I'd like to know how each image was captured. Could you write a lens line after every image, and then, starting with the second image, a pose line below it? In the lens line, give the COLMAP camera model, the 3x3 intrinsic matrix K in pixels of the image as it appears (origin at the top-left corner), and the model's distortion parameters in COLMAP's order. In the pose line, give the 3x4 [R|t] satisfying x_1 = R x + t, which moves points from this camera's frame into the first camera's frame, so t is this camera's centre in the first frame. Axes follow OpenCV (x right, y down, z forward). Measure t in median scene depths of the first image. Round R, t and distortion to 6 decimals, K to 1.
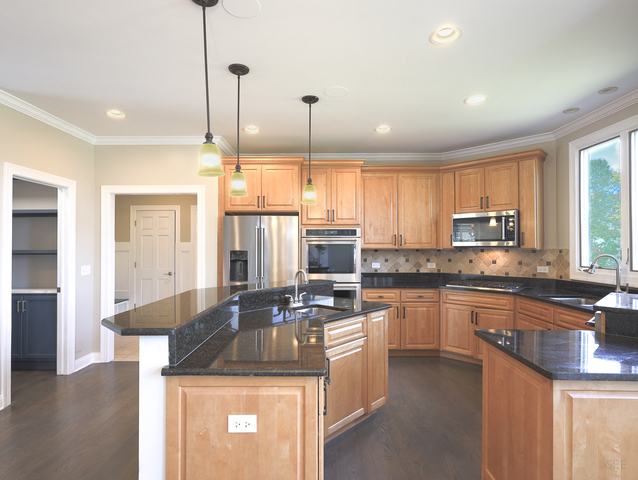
lens RADIAL K [[356.7, 0, 318.7], [0, 356.7, 242.8], [0, 0, 1]] dist [-0.001364, -0.000730]
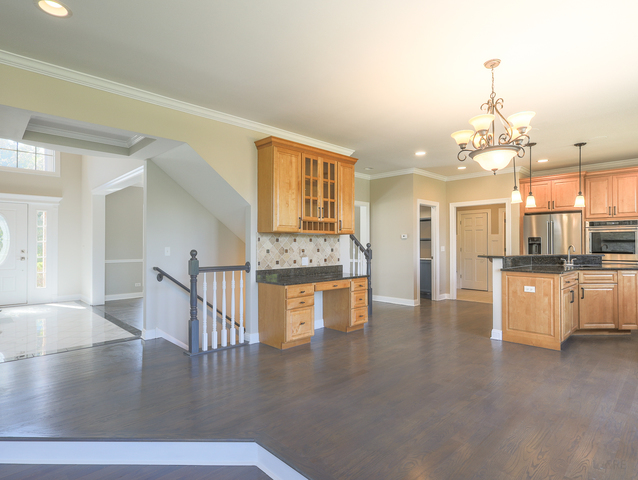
lens RADIAL K [[356.7, 0, 318.7], [0, 356.7, 242.8], [0, 0, 1]] dist [-0.001364, -0.000730]
pose [[0.704727, -0.004010, -0.709468, 0.211059], [0.007849, 0.999967, 0.002144, 0.033638], [0.709435, -0.007079, 0.704735, -0.749640]]
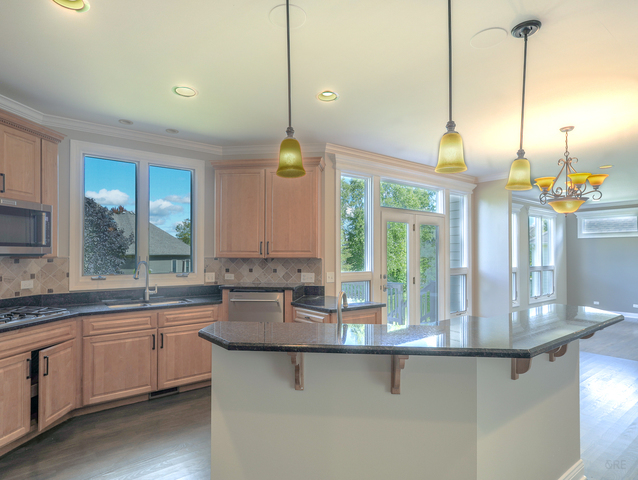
lens RADIAL K [[356.7, 0, 318.7], [0, 356.7, 242.8], [0, 0, 1]] dist [-0.001364, -0.000730]
pose [[-0.607940, 0.022170, 0.793674, -0.606622], [-0.008778, 0.999361, -0.034640, 0.010483], [-0.793935, -0.028026, -0.607357, 1.628158]]
